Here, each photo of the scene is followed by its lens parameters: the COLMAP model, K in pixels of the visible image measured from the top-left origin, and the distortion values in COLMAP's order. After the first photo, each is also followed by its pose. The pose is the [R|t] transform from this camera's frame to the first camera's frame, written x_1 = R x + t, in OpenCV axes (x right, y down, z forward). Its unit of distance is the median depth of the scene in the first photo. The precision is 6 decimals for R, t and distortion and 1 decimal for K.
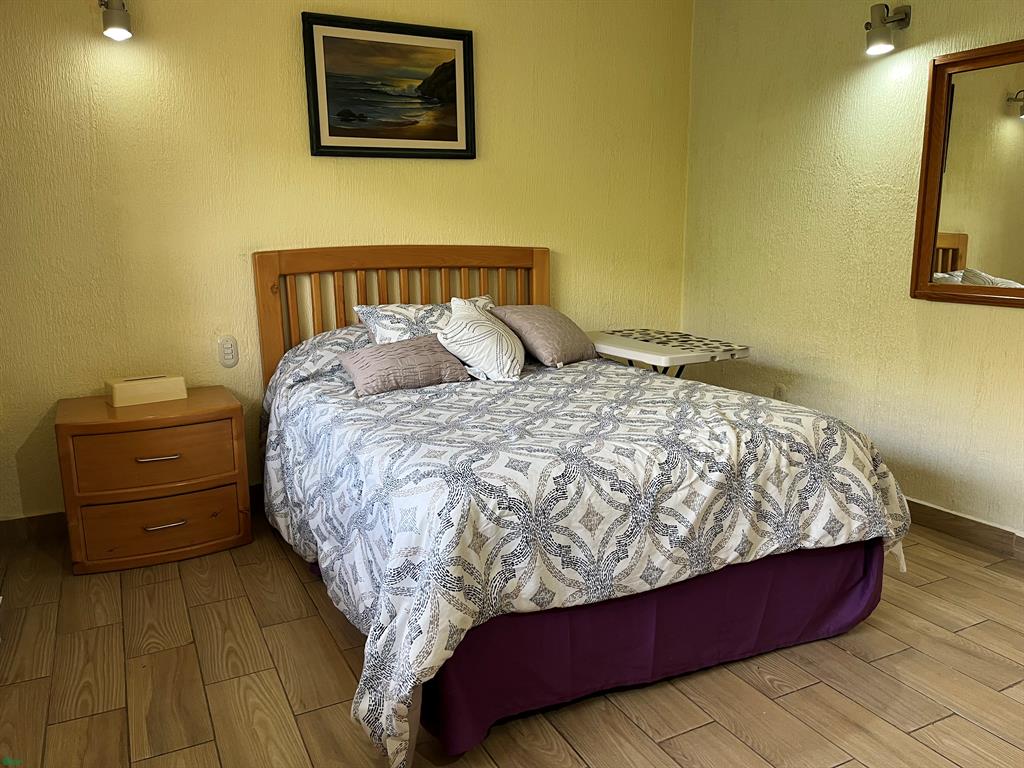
lens RADIAL K [[775.7, 0, 518.7], [0, 775.7, 388.3], [0, 0, 1]] dist [0.027285, -0.007580]
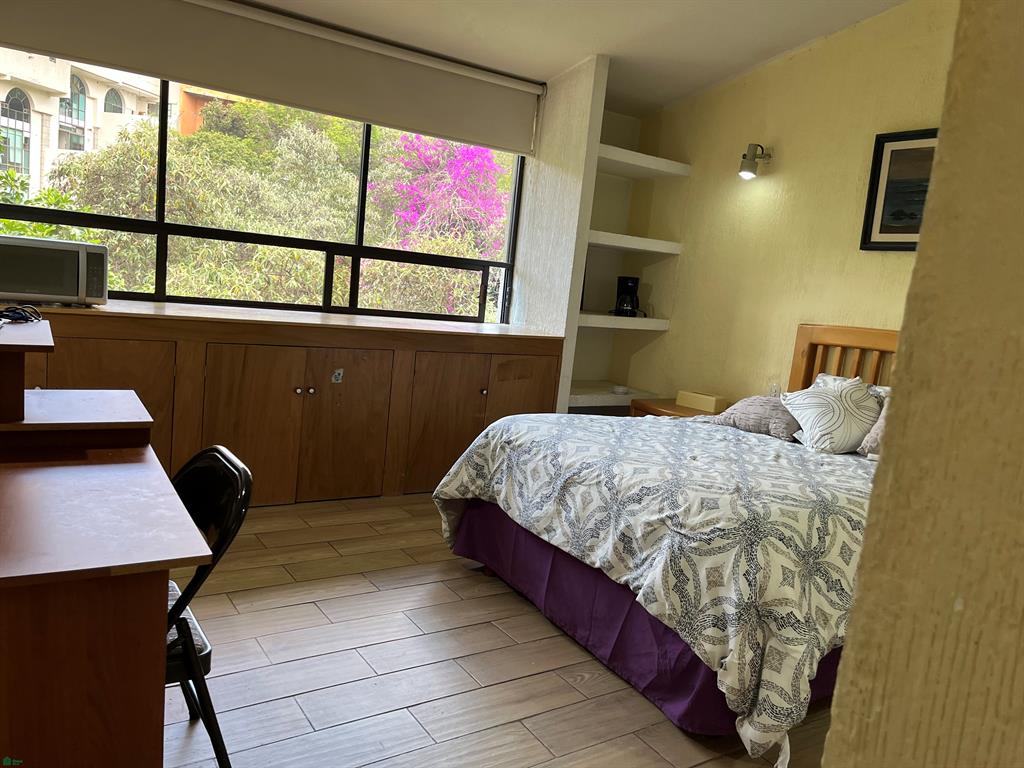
lens RADIAL K [[775.7, 0, 518.3], [0, 775.7, 382.3], [0, 0, 1]] dist [0.027285, -0.007580]
pose [[0.088653, 0.156368, -0.983712, 0.910576], [-0.284251, 0.950504, 0.125472, -0.110226], [0.954642, 0.268497, 0.128713, 0.412748]]
